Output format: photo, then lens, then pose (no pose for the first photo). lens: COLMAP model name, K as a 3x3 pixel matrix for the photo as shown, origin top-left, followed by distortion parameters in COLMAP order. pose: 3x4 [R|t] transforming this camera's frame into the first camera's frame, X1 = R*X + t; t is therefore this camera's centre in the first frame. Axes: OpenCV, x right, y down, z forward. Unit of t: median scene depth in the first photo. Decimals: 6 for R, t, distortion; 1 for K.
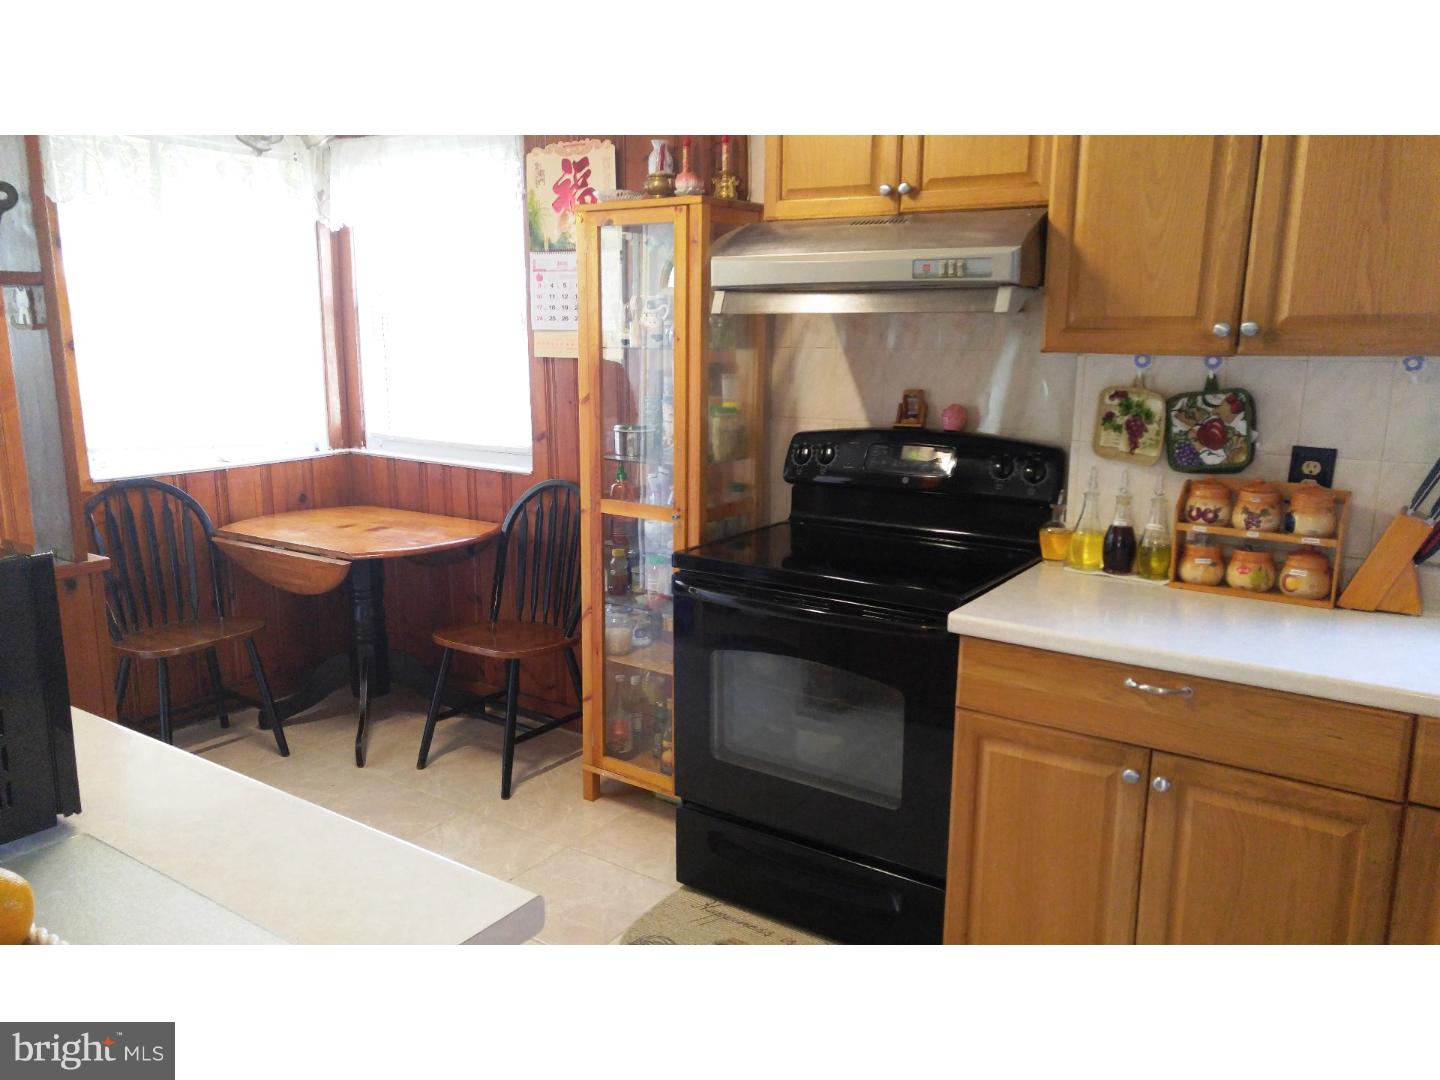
lens RADIAL K [[1100.7, 0, 720.0], [0, 1100.7, 540.0], [0, 0, 1]] dist [-0.006515, -0.002153]
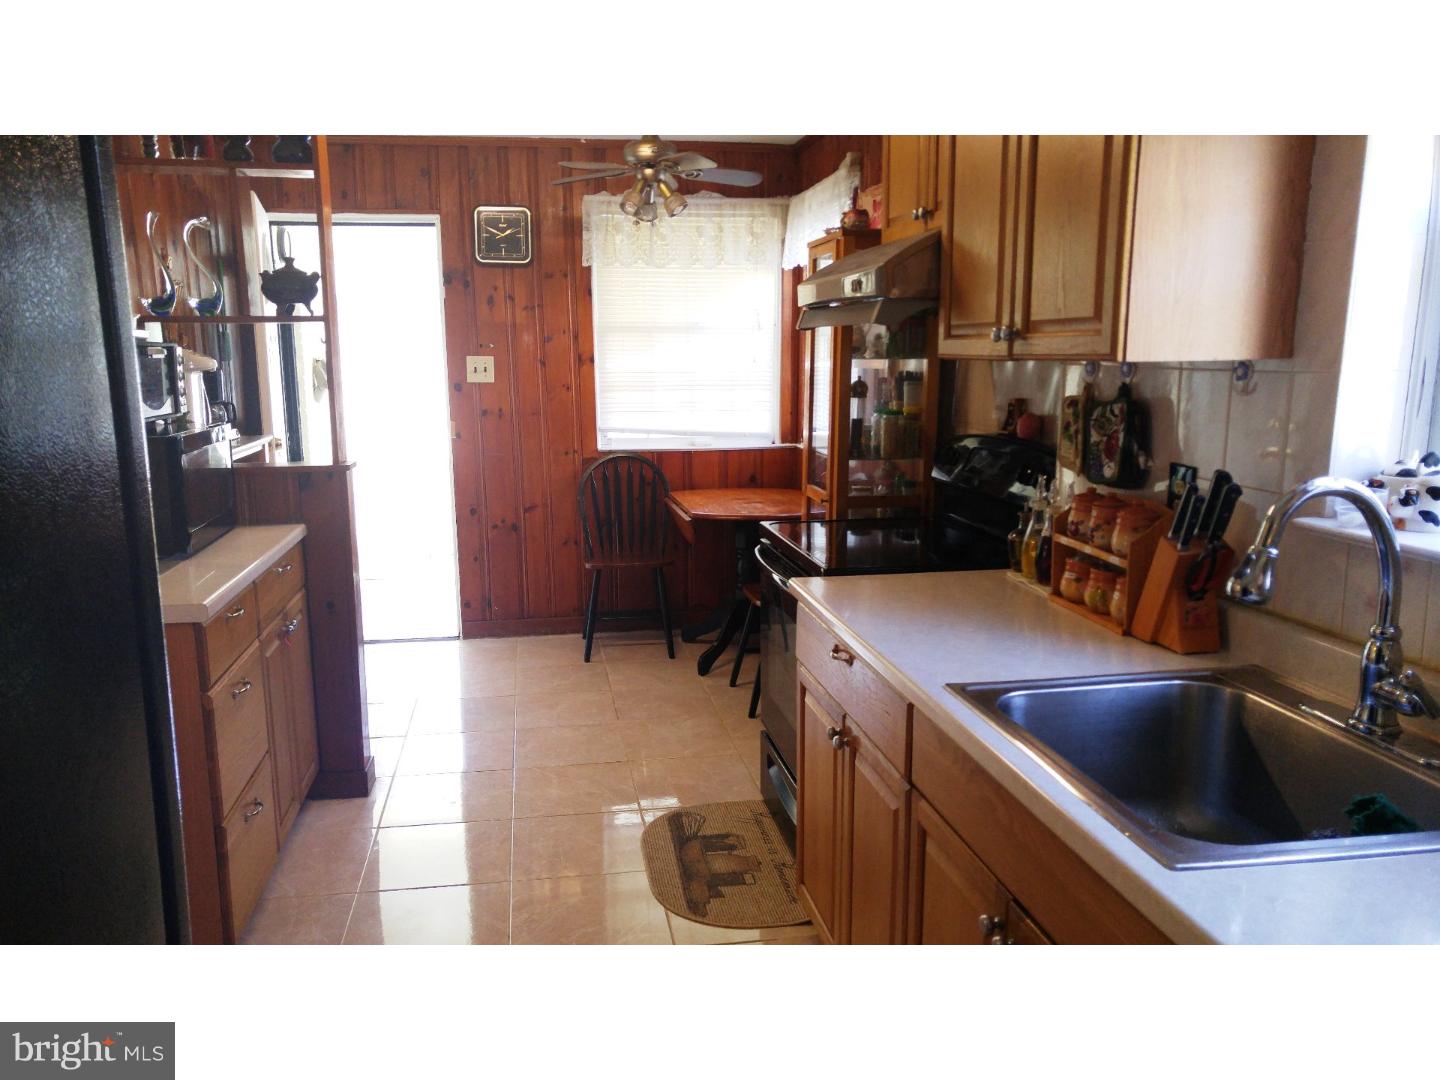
lens RADIAL K [[1100.7, 0, 720.0], [0, 1100.7, 540.0], [0, 0, 1]] dist [-0.006515, -0.002153]
pose [[0.711029, 0.112228, -0.694148, 0.701472], [-0.127296, 0.991414, 0.029896, -0.001170], [0.691544, 0.067105, 0.719211, 0.075928]]
